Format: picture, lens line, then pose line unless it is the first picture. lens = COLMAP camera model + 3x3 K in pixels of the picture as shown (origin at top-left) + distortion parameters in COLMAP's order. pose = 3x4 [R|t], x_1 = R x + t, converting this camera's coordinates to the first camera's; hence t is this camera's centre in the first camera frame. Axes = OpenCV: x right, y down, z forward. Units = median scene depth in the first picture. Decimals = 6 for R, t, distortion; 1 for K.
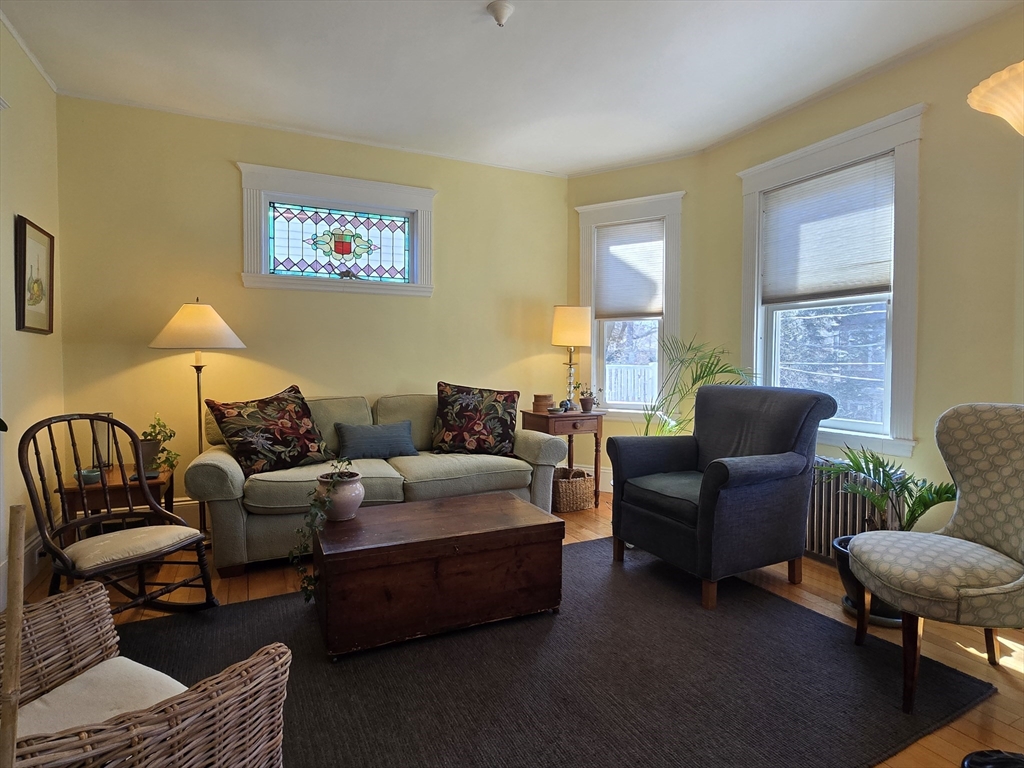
lens RADIAL K [[547.0, 0, 505.6], [0, 547.0, 380.7], [0, 0, 1]] dist [-0.001377, -0.001342]
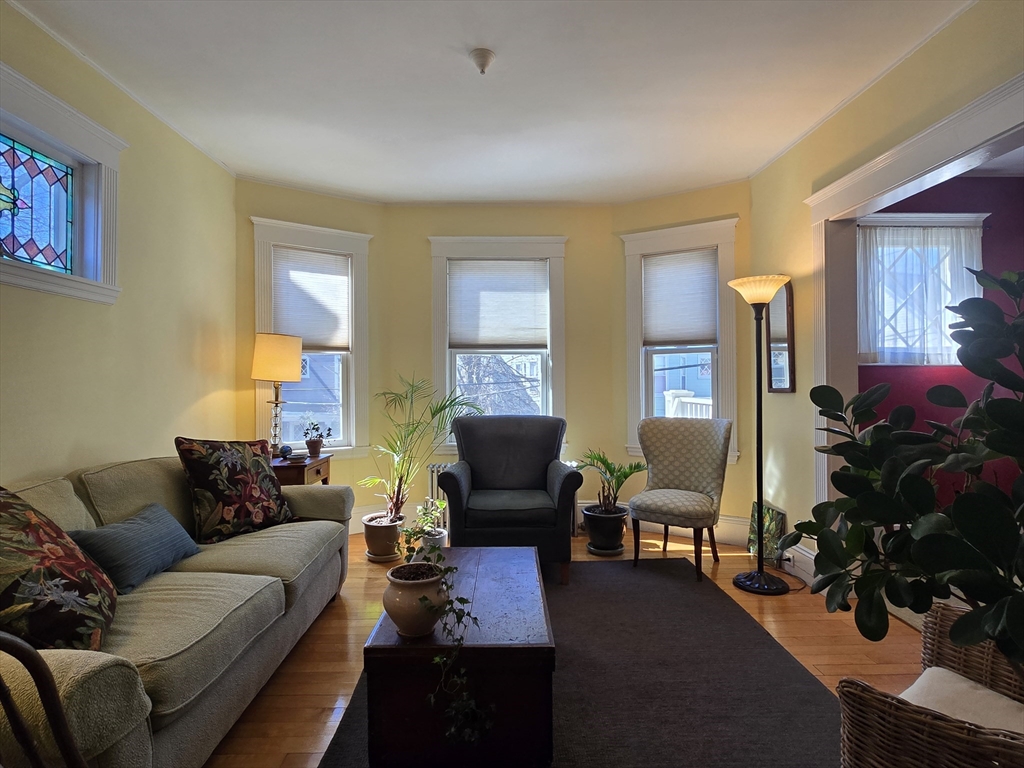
lens RADIAL K [[547.0, 0, 518.5], [0, 547.0, 378.1], [0, 0, 1]] dist [-0.001377, -0.001342]
pose [[0.398095, 0.000781, 0.917344, -0.559083], [0.039576, 0.999054, -0.018025, -0.041174], [-0.916490, 0.043480, 0.397688, 0.343261]]
